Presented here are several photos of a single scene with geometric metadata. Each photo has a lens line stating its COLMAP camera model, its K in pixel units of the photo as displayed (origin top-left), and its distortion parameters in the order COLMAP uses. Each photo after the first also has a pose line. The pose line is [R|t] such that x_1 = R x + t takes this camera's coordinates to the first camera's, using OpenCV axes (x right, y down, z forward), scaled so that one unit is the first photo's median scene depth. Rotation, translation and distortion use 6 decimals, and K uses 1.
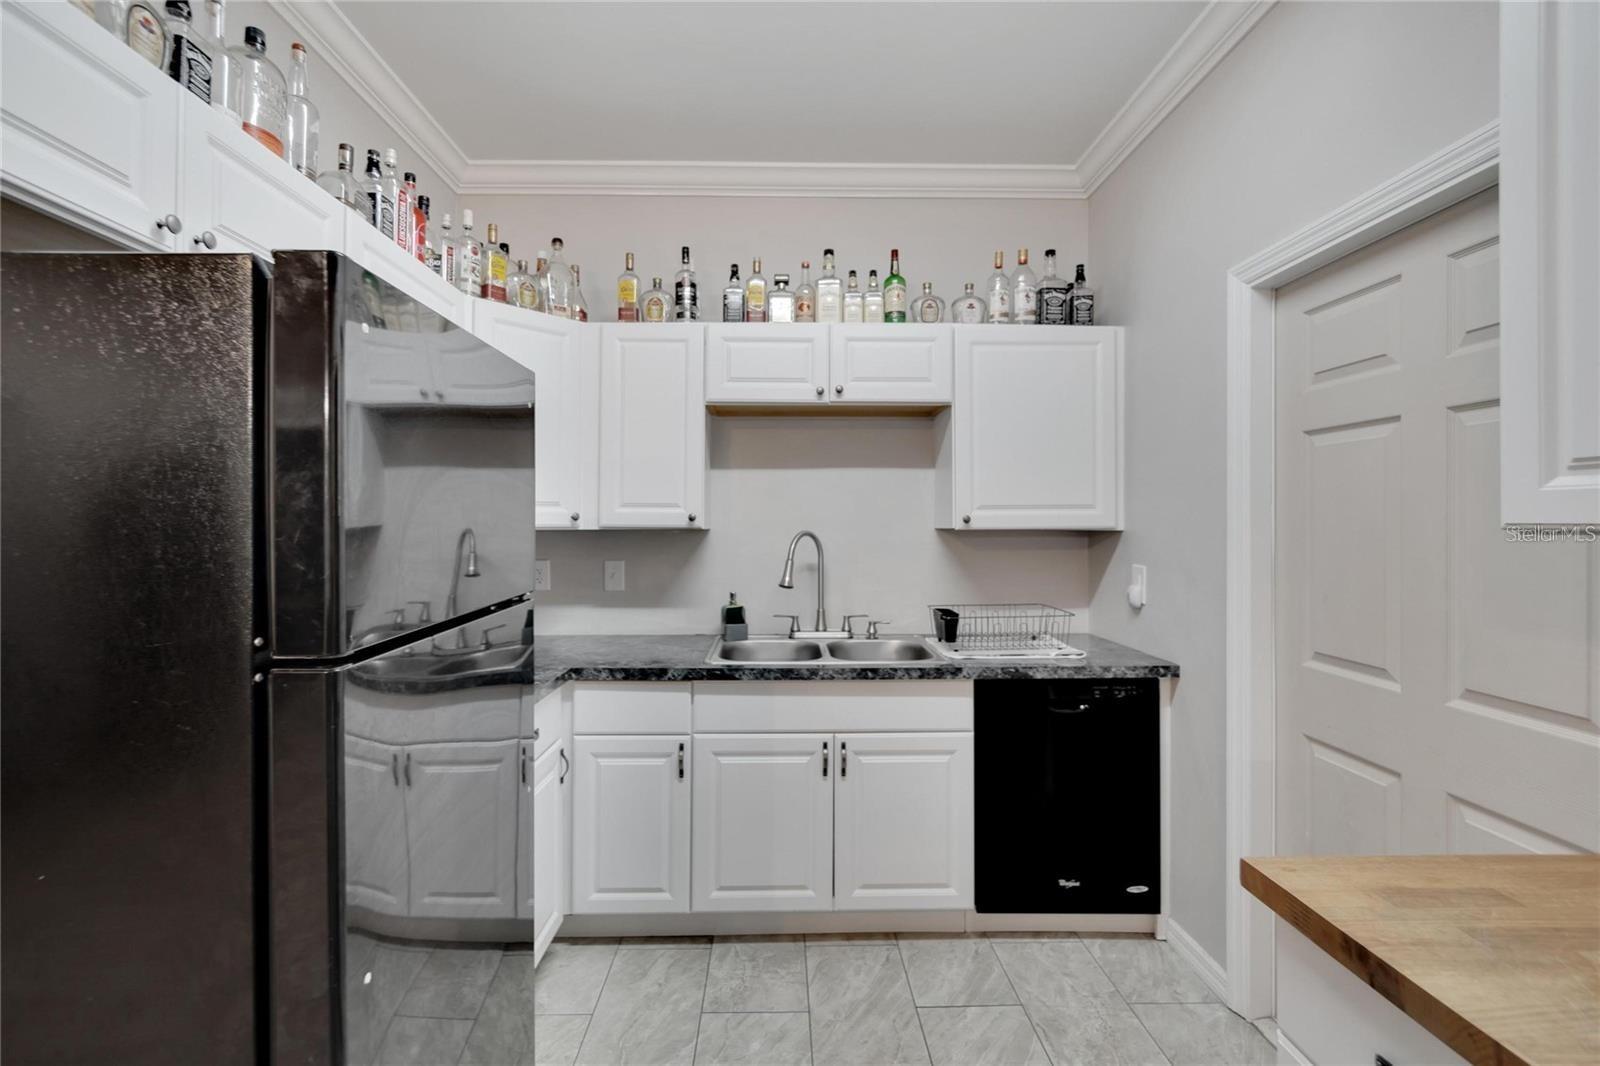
lens RADIAL K [[705.7, 0, 794.7], [0, 705.7, 518.6], [0, 0, 1]] dist [-0.003852, -0.000144]
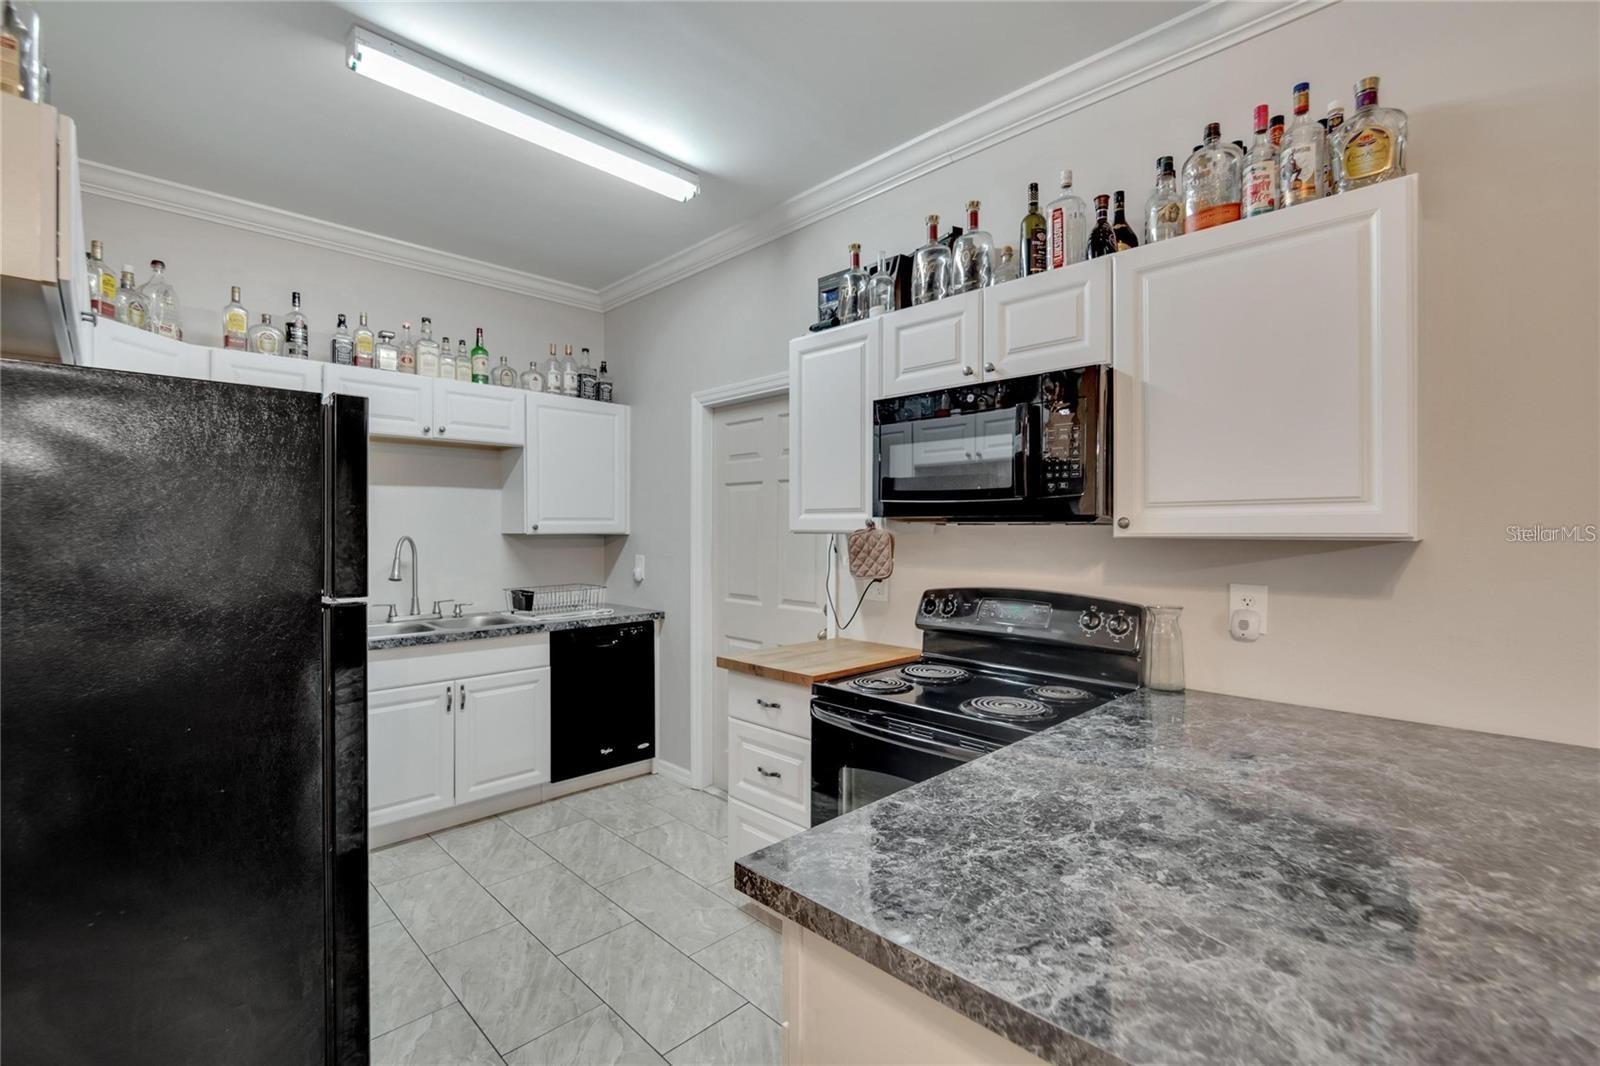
lens RADIAL K [[708.4, 0, 785.1], [0, 708.4, 526.4], [0, 0, 1]] dist [-0.000262, 0.000243]
pose [[0.733751, 0.001713, 0.679416, -0.370204], [-0.003460, 0.999993, 0.001215, -0.004293], [-0.679410, -0.003242, 0.733752, -0.421932]]
